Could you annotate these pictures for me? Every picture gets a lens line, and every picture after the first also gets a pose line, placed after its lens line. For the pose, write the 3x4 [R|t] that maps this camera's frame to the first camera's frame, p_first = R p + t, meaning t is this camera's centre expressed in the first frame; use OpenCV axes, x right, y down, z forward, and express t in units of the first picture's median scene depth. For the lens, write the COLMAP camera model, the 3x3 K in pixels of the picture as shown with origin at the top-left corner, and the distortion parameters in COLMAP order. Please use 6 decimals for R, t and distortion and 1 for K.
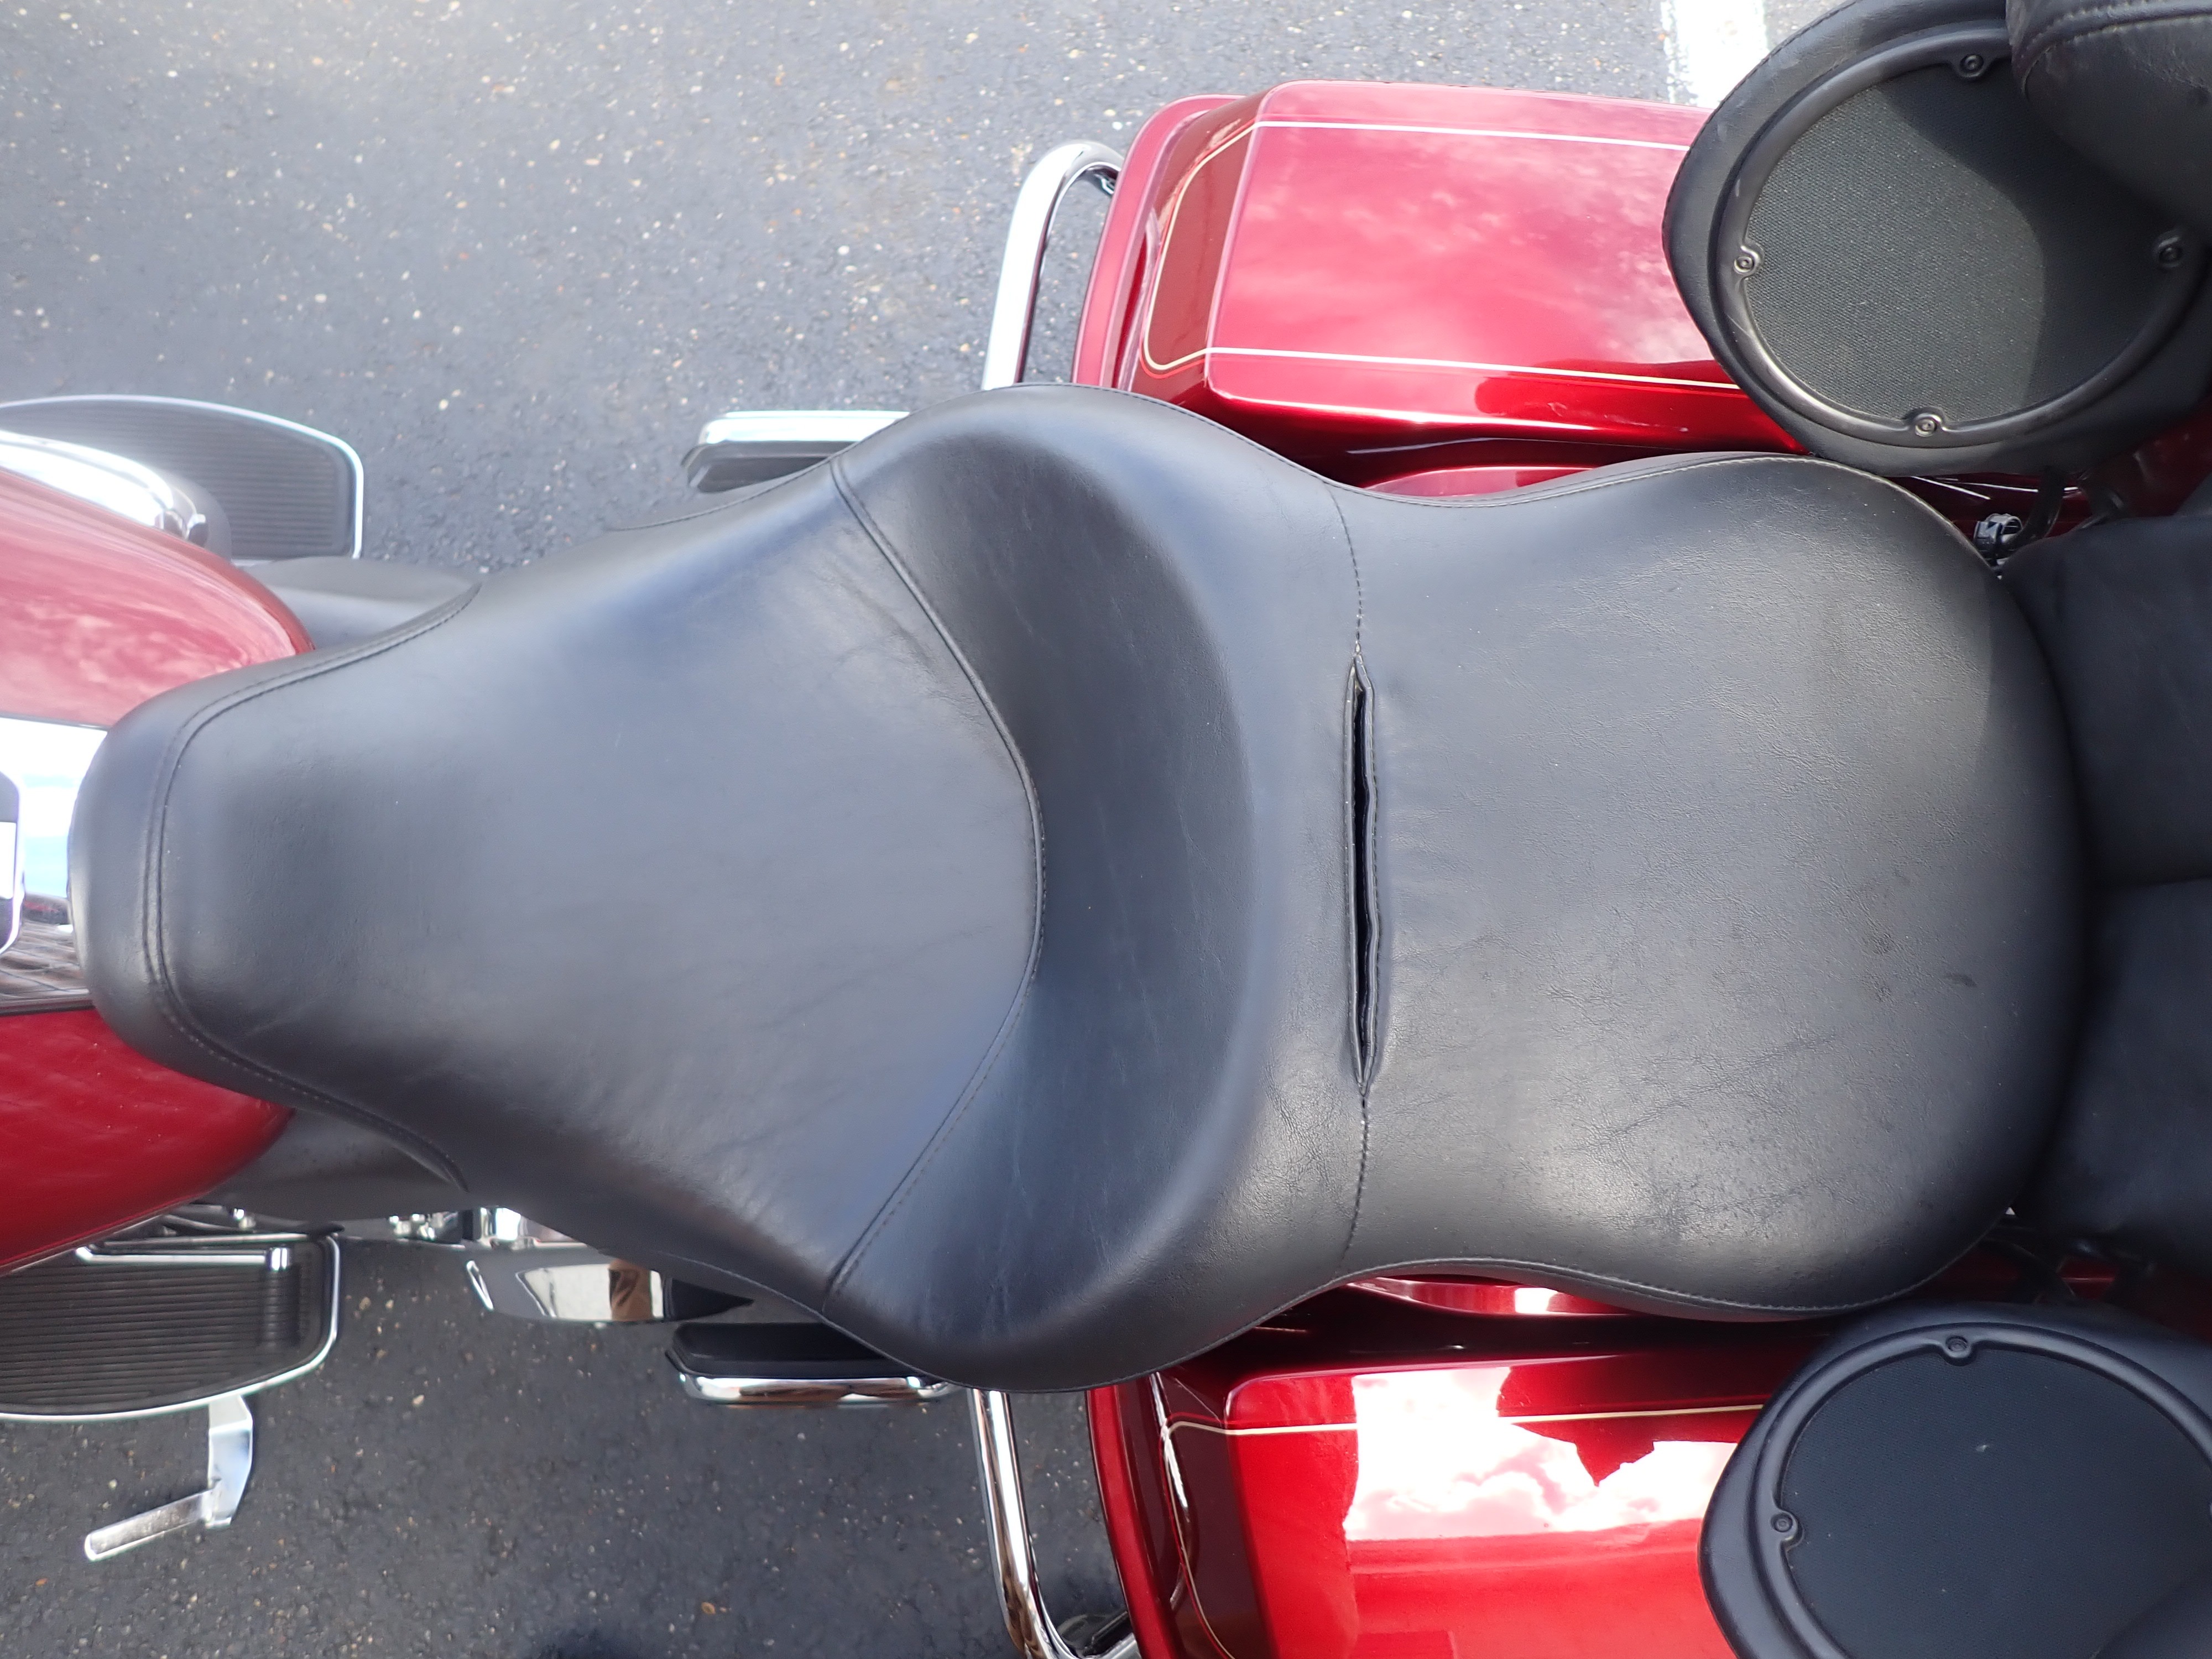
lens RADIAL K [[1639.8, 0, 1103.7], [0, 1639.8, 836.7], [0, 0, 1]] dist [0.006097, -0.012402]
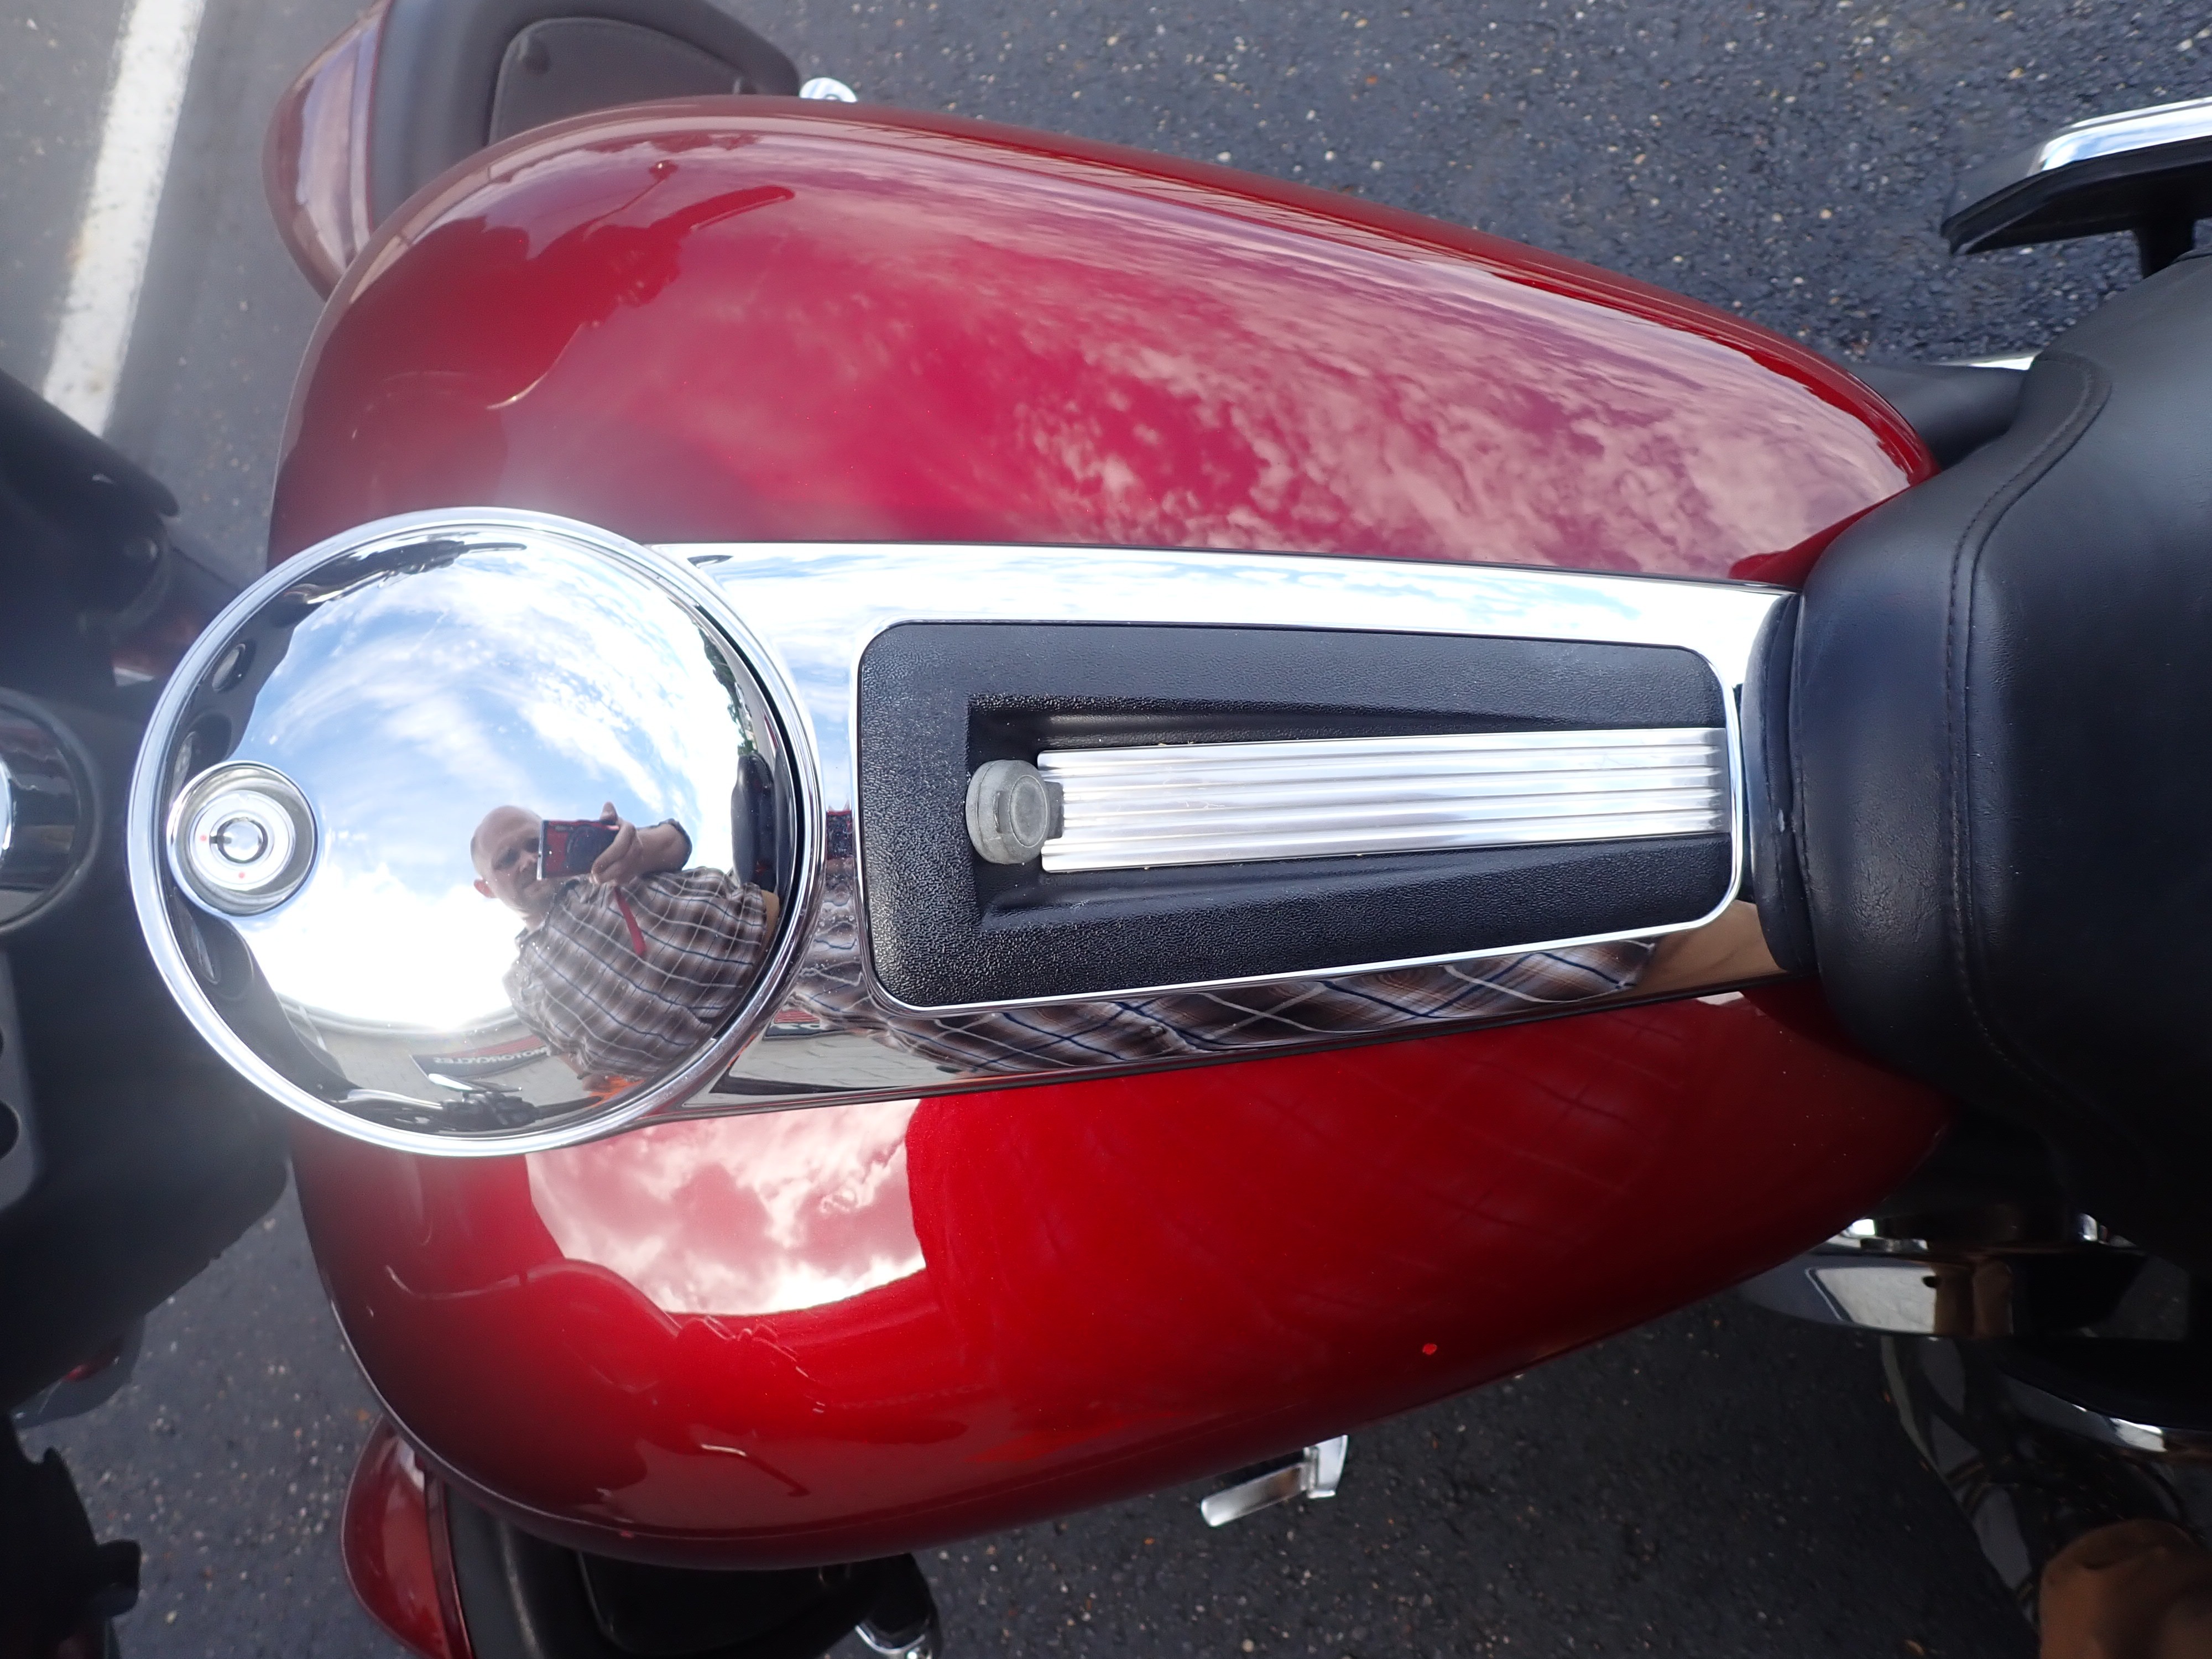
lens RADIAL K [[1640.2, 0, 1101.4], [0, 1640.2, 834.9], [0, 0, 1]] dist [0.000140, 0.002859]
pose [[0.942348, -0.043736, -0.331766, -0.255817], [0.065820, 0.996280, 0.055619, -0.007855], [0.328099, -0.074250, 0.941721, 0.090829]]
